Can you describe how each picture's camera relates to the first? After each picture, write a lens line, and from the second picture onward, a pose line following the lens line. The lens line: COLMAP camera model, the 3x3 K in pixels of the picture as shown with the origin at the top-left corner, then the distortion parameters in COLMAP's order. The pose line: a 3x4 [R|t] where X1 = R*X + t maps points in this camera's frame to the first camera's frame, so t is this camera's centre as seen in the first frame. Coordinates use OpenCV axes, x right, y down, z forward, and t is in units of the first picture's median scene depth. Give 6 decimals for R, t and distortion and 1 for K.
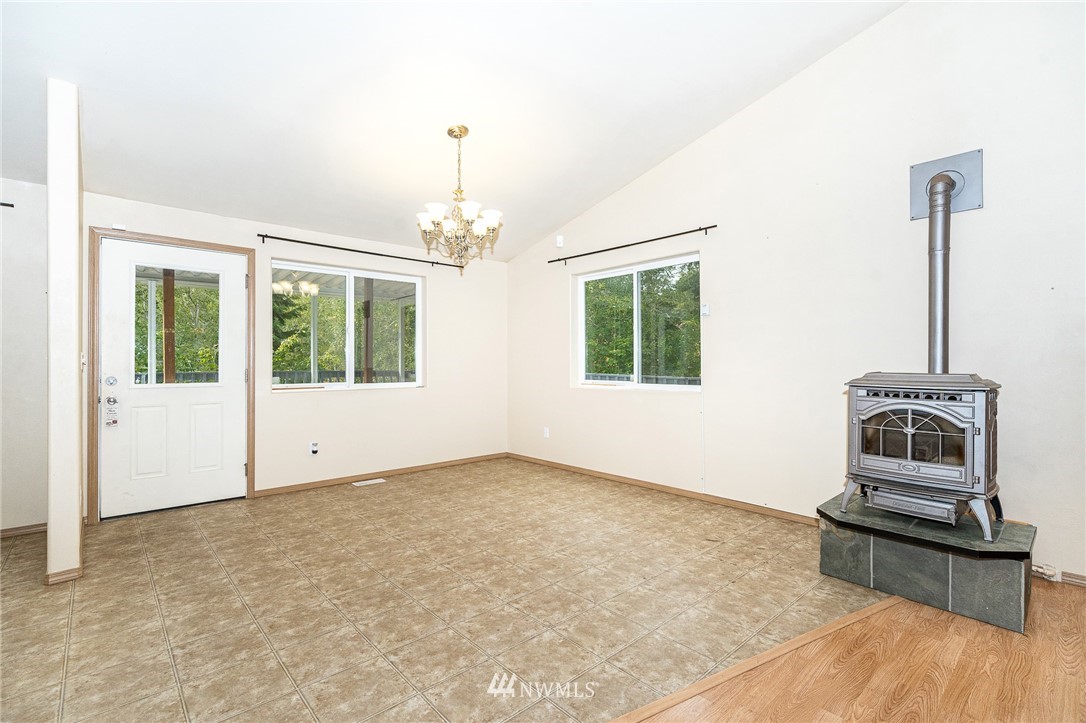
lens RADIAL K [[488.0, 0, 535.9], [0, 488.0, 361.1], [0, 0, 1]] dist [-0.010100, 0.000779]
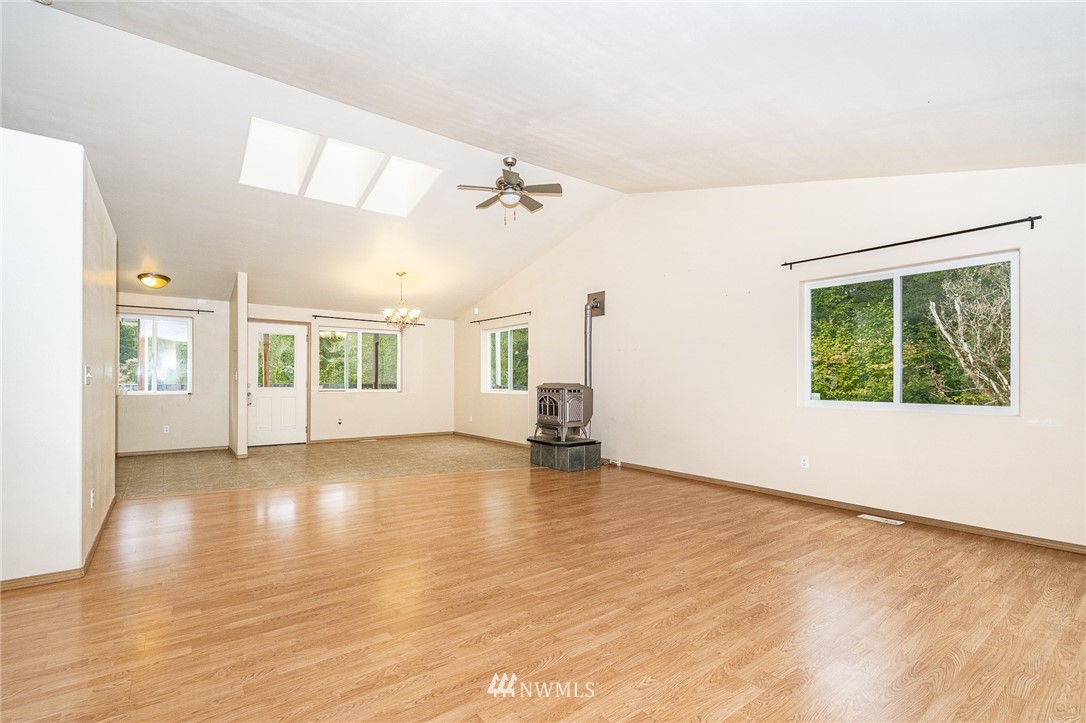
lens RADIAL K [[500.7, 0, 561.8], [0, 500.7, 378.3], [0, 0, 1]] dist [-0.003354, 0.000030]
pose [[0.998738, 0.006348, -0.049822, 0.585295], [-0.006265, 0.999979, 0.001808, -0.005529], [0.049833, -0.001494, 0.998756, -1.055459]]
